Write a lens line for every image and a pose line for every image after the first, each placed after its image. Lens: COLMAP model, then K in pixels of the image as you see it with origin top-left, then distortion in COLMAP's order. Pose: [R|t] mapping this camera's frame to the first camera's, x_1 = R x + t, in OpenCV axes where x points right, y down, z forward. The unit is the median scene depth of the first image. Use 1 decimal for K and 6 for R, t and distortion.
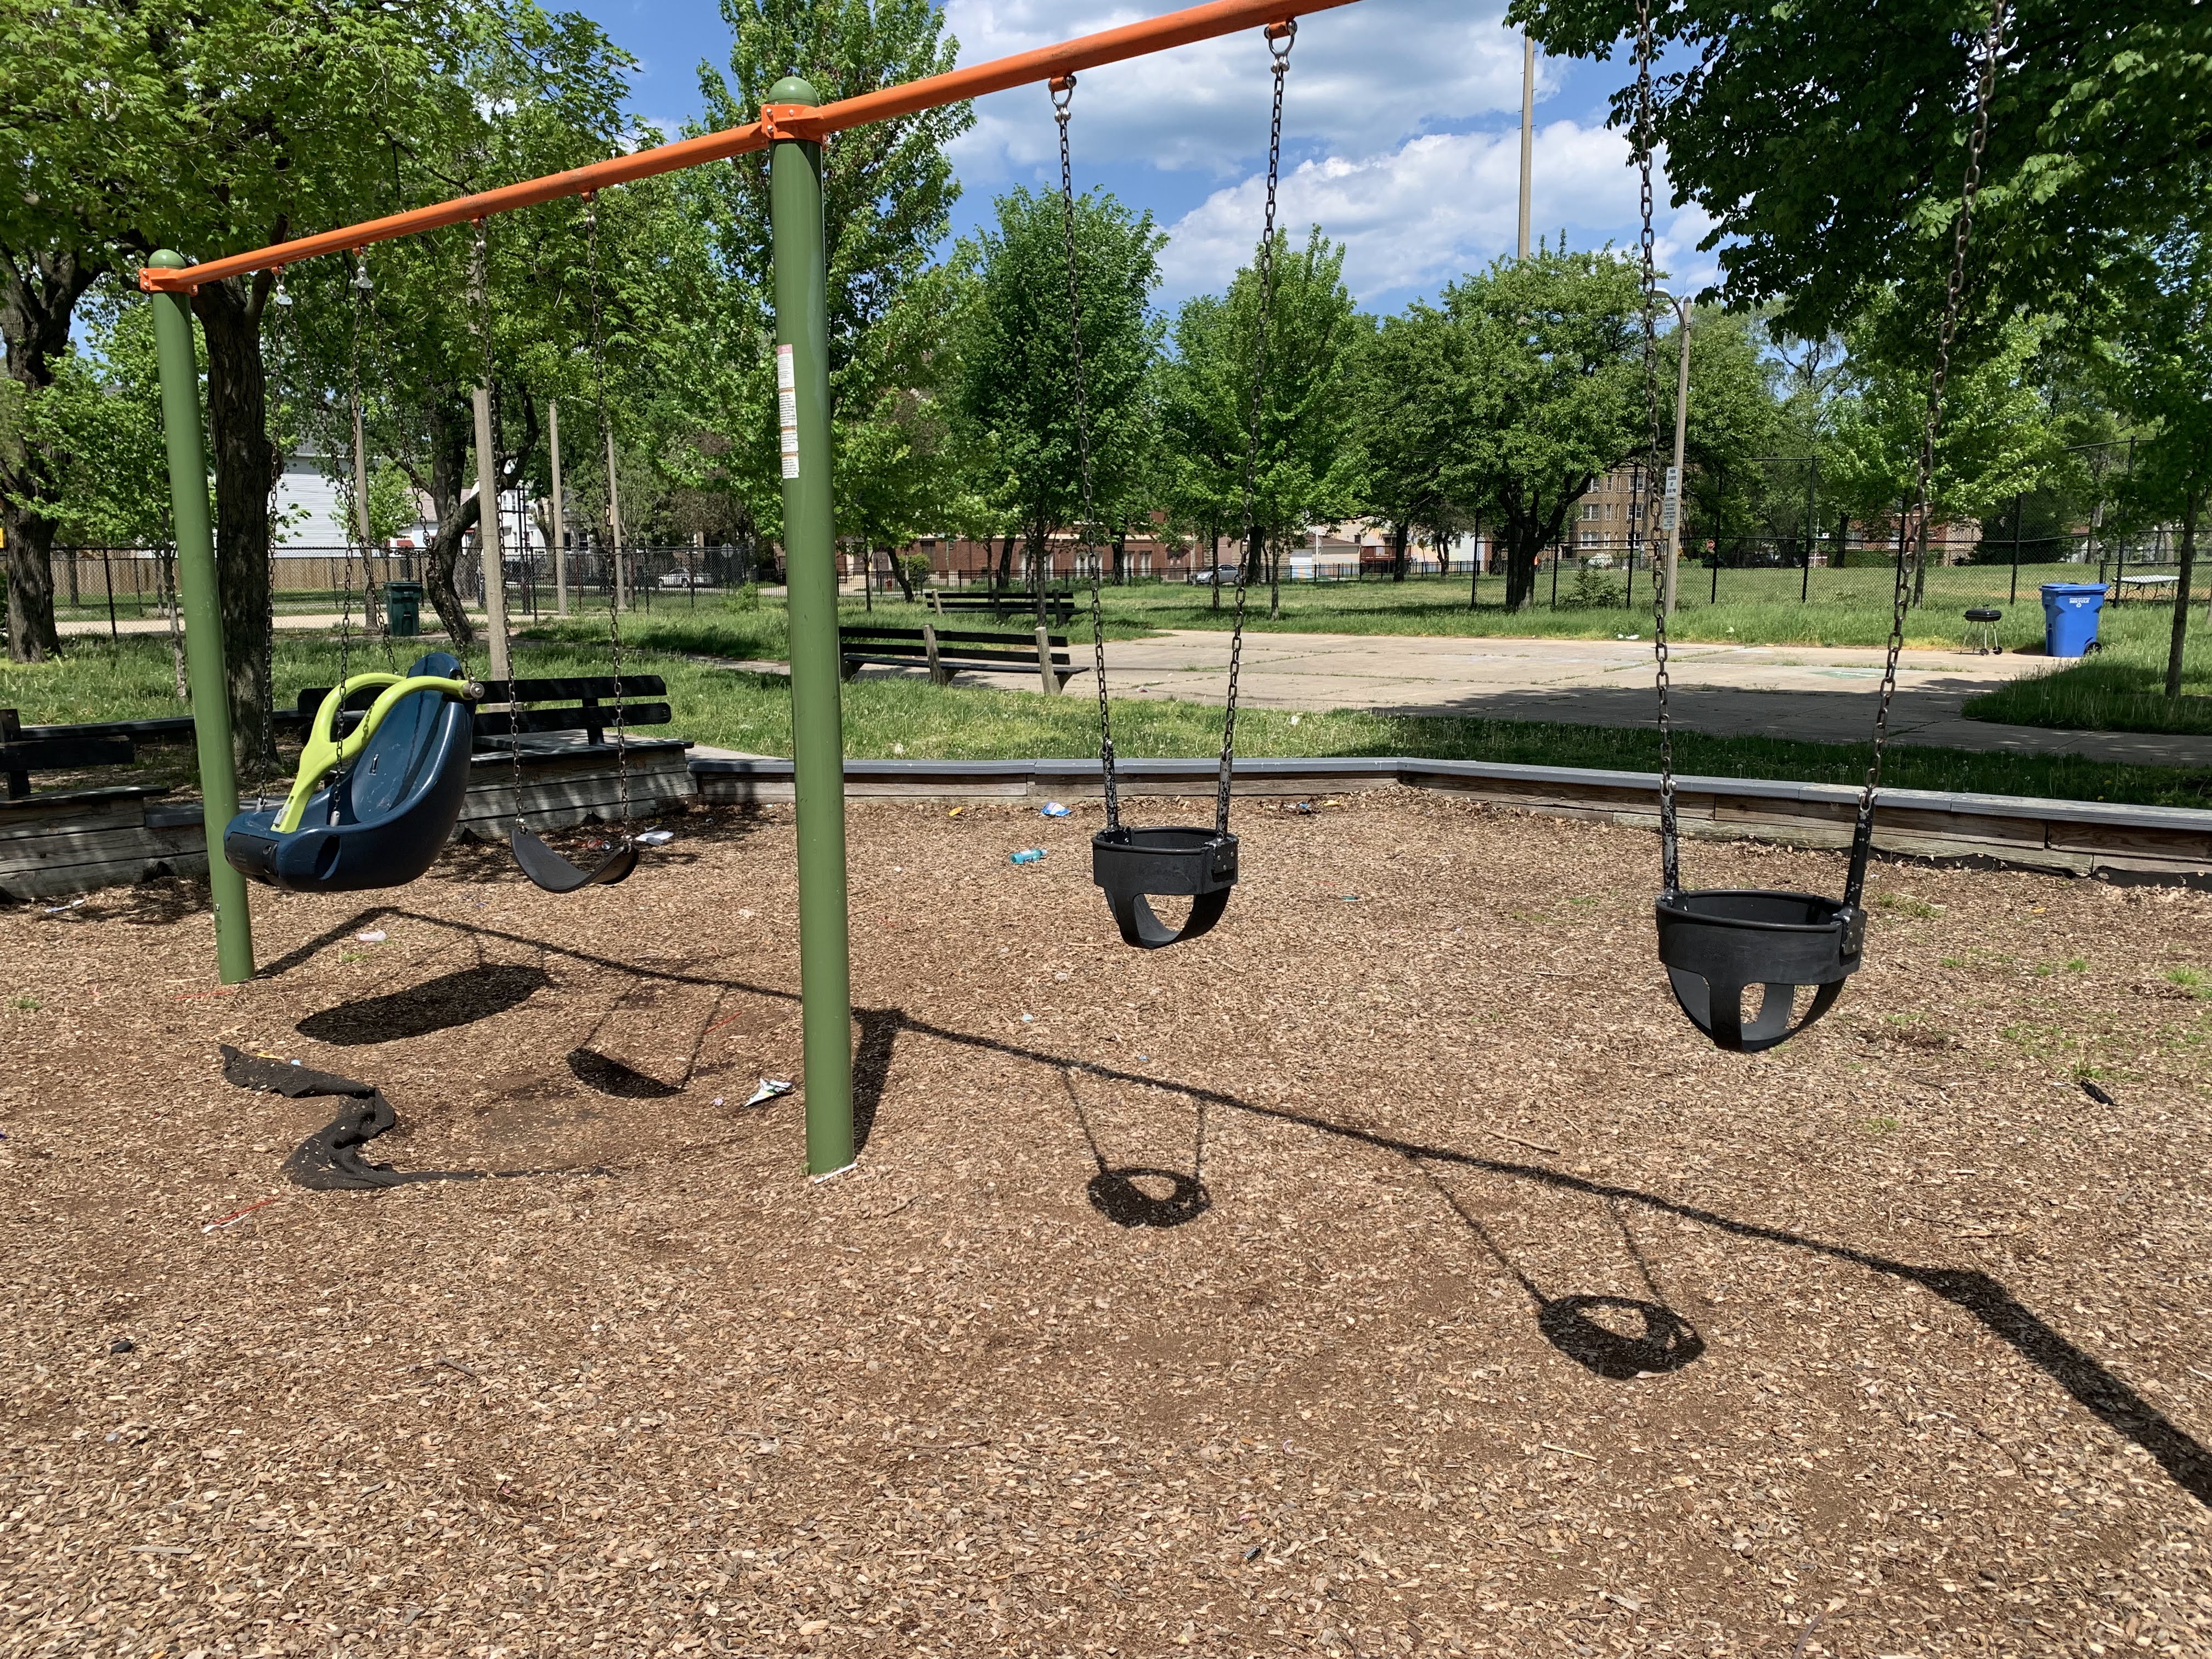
lens RADIAL K [[1692.7, 0, 1090.6], [0, 1692.7, 834.1], [0, 0, 1]] dist [0.018513, -0.022861]
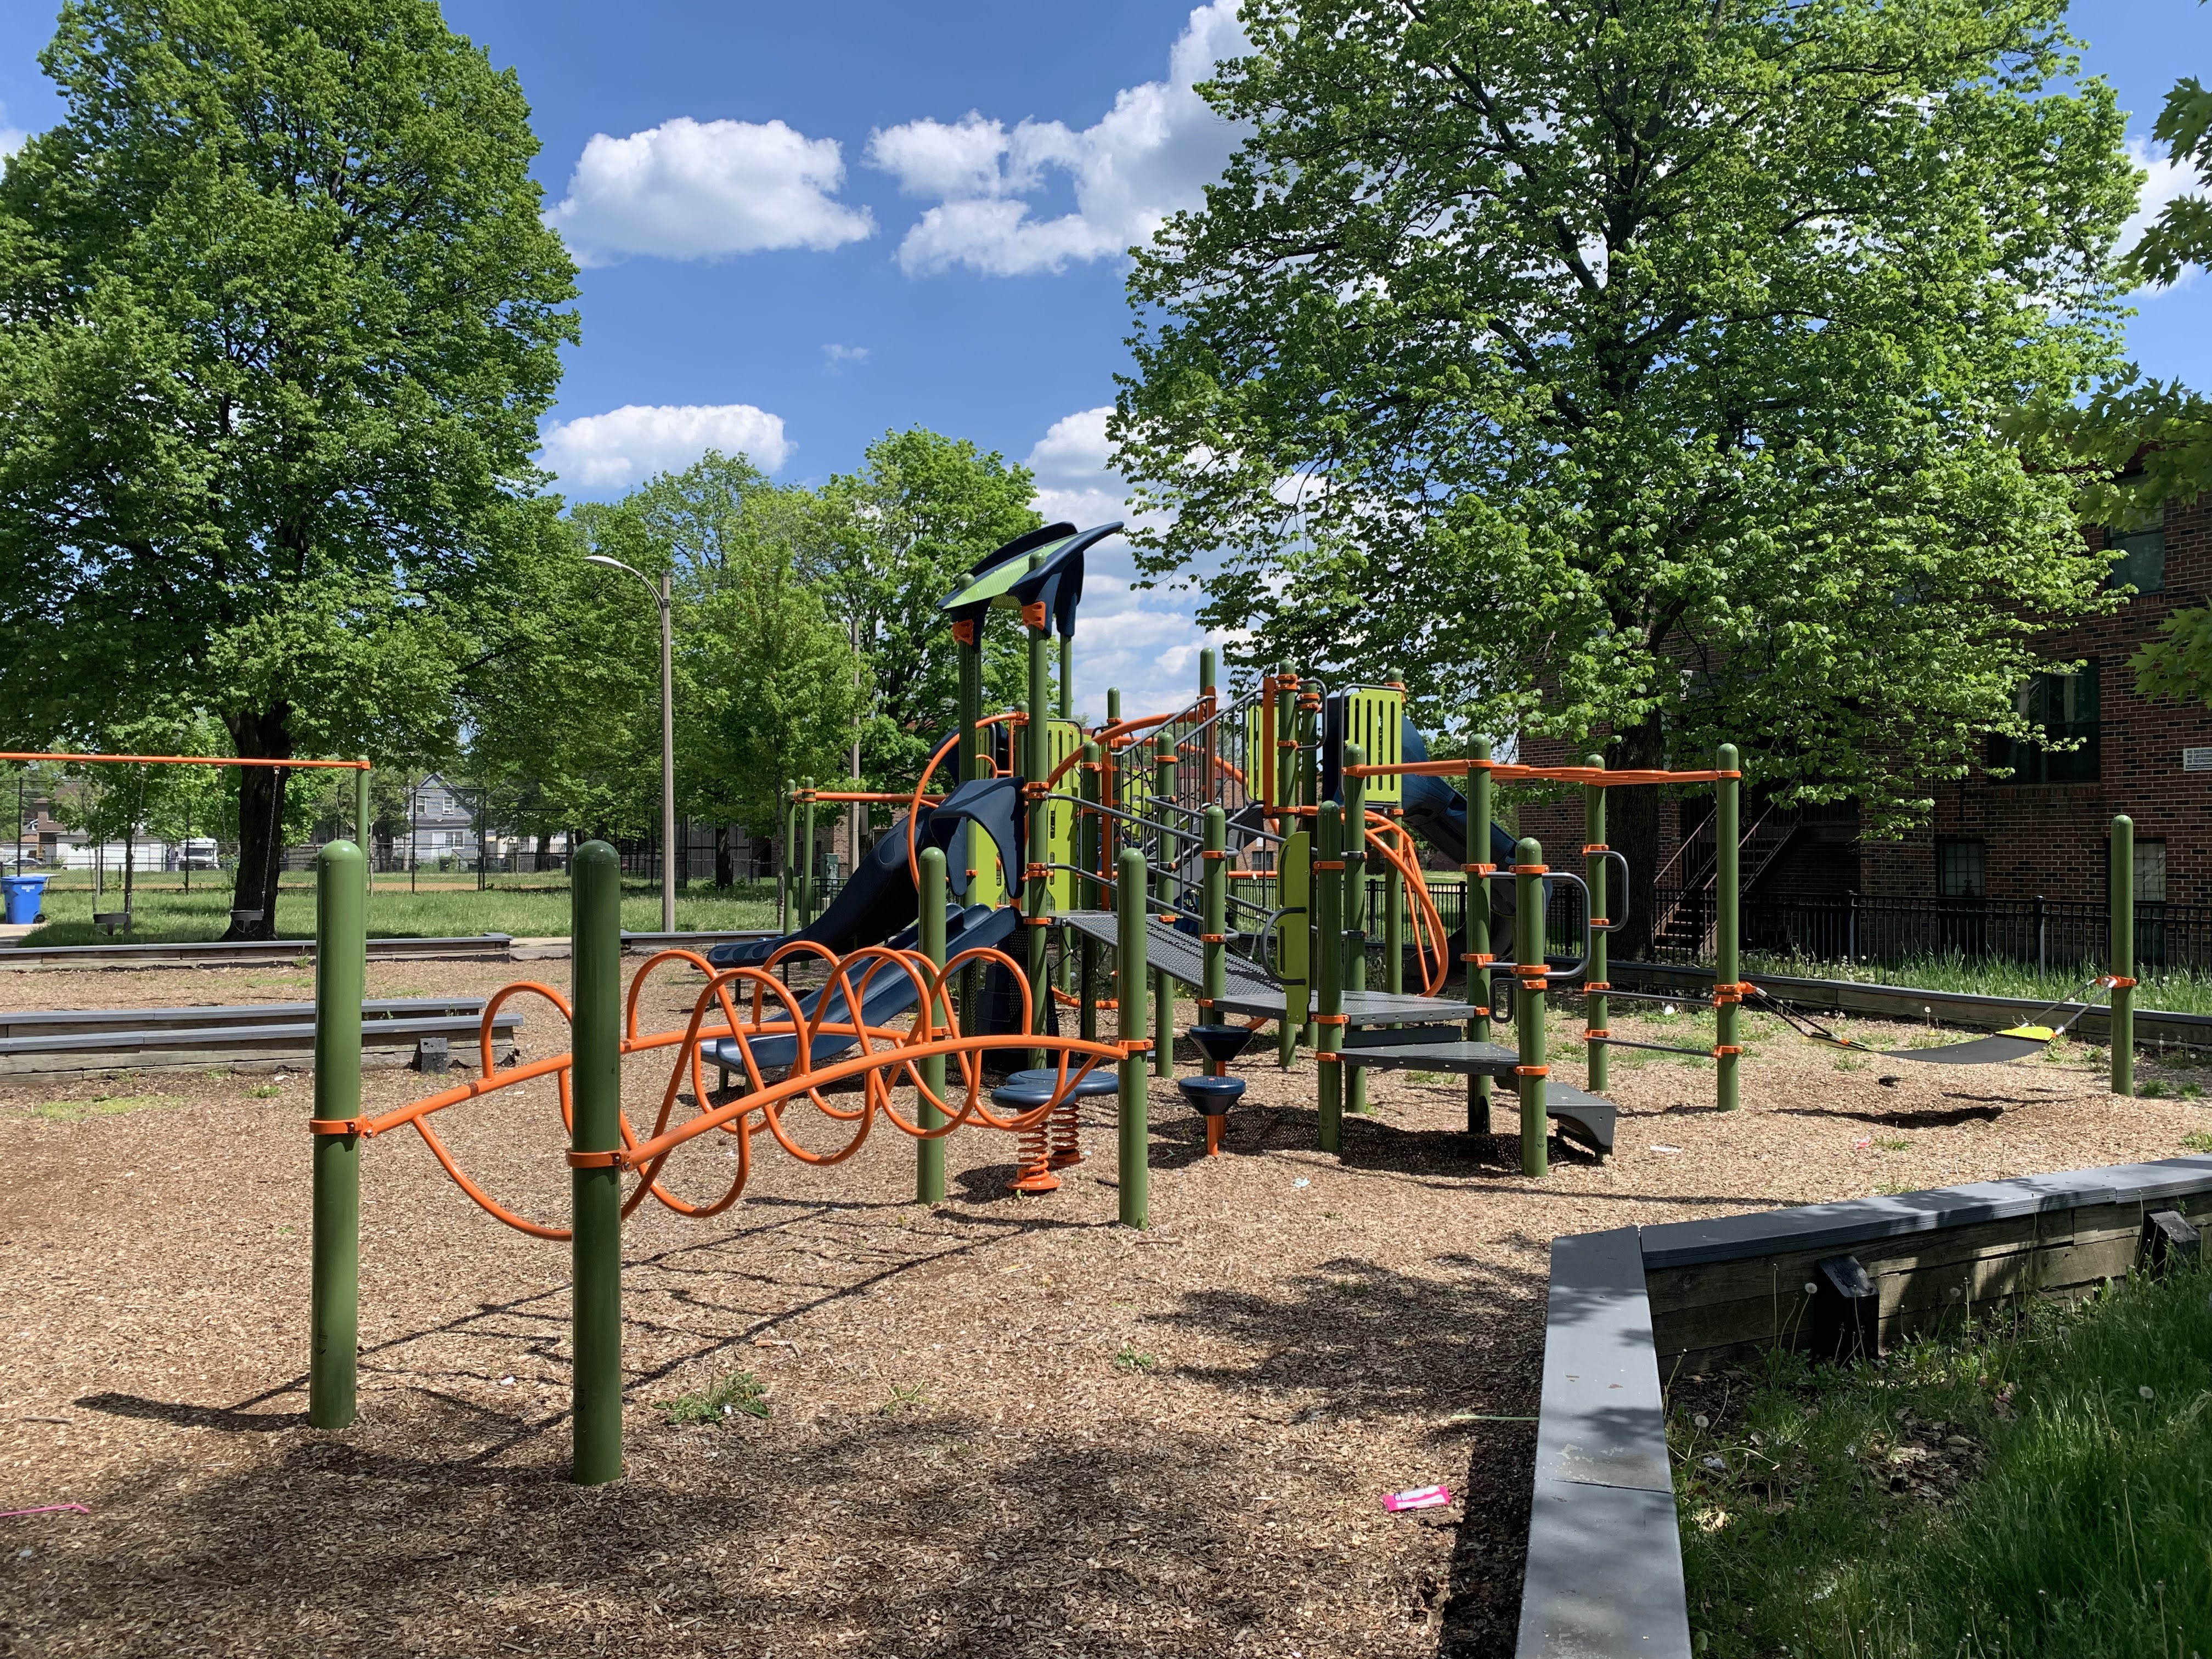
lens RADIAL K [[1692.7, 0, 1116.7], [0, 1692.7, 849.8], [0, 0, 1]] dist [0.018513, -0.022861]
pose [[0.371424, 0.013898, 0.928359, -0.577005], [0.144797, 0.986787, -0.072704, 0.100940], [-0.917103, 0.161428, 0.364504, -0.575994]]
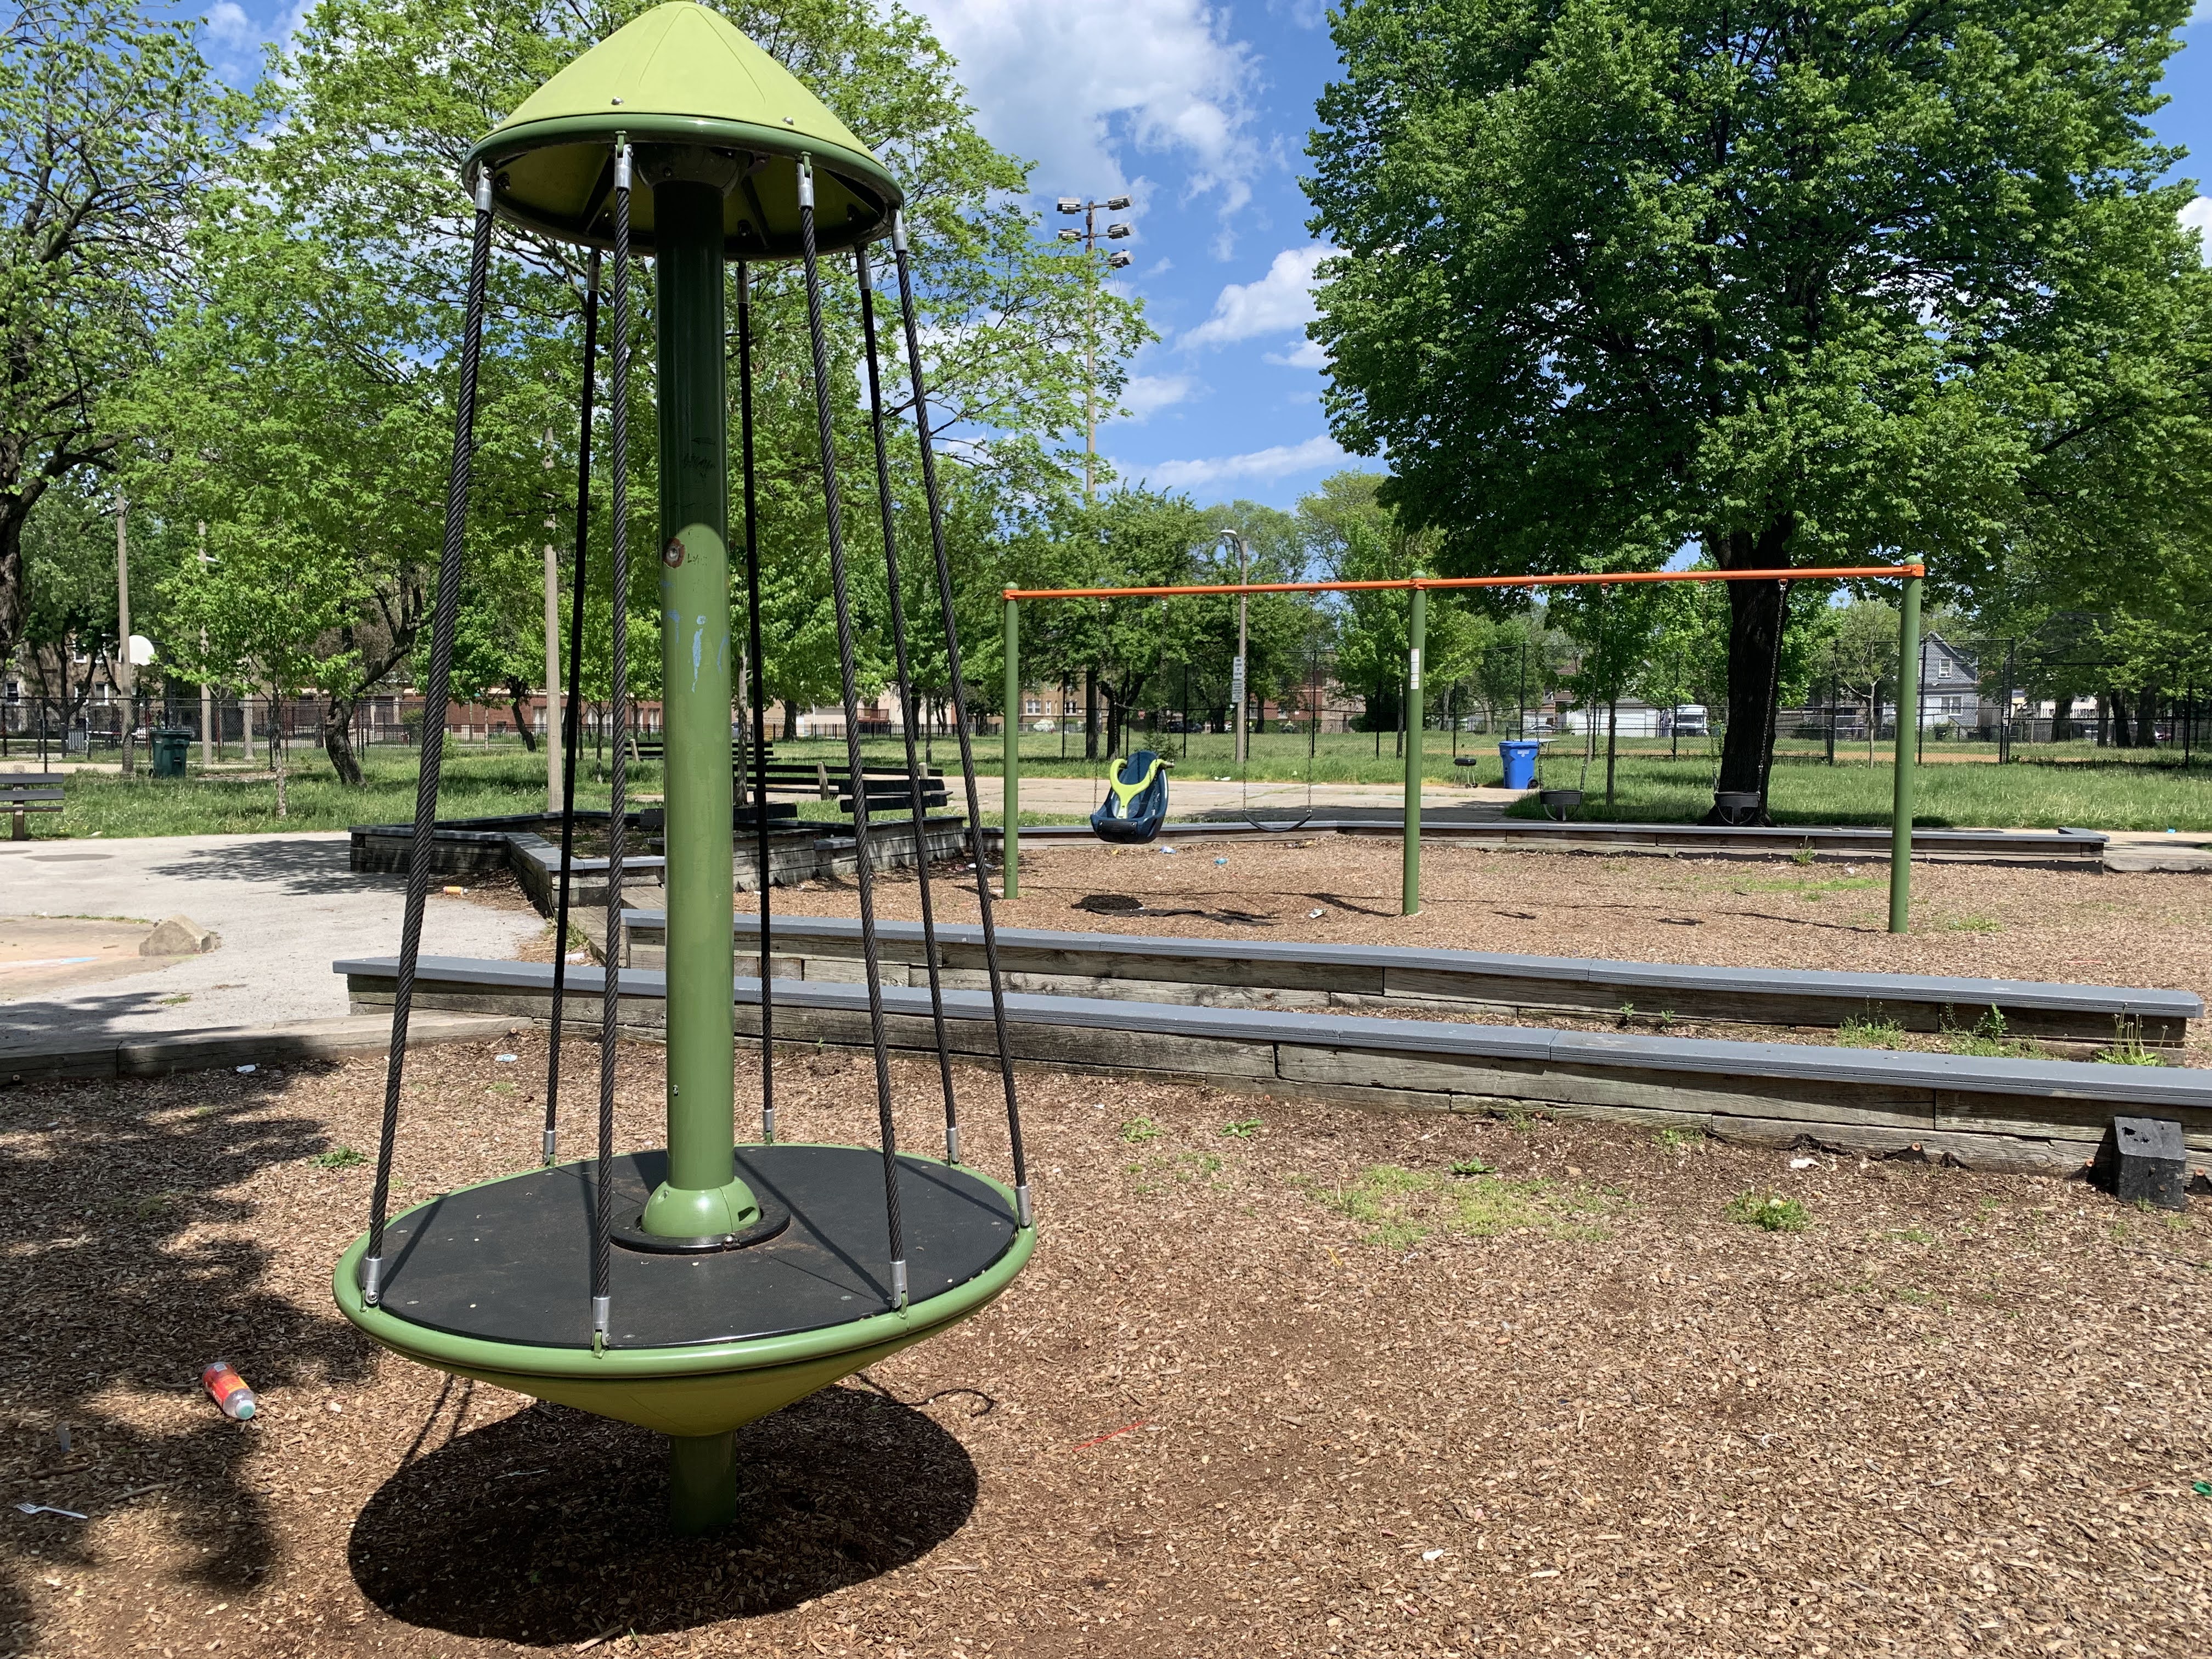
lens RADIAL K [[1692.7, 0, 1105.4], [0, 1692.7, 822.2], [0, 0, 1]] dist [0.018513, -0.022861]
pose [[0.934893, -0.008090, 0.354838, -0.362473], [0.044769, 0.994443, -0.095280, 0.062760], [-0.352096, 0.104962, 0.930060, -0.330439]]
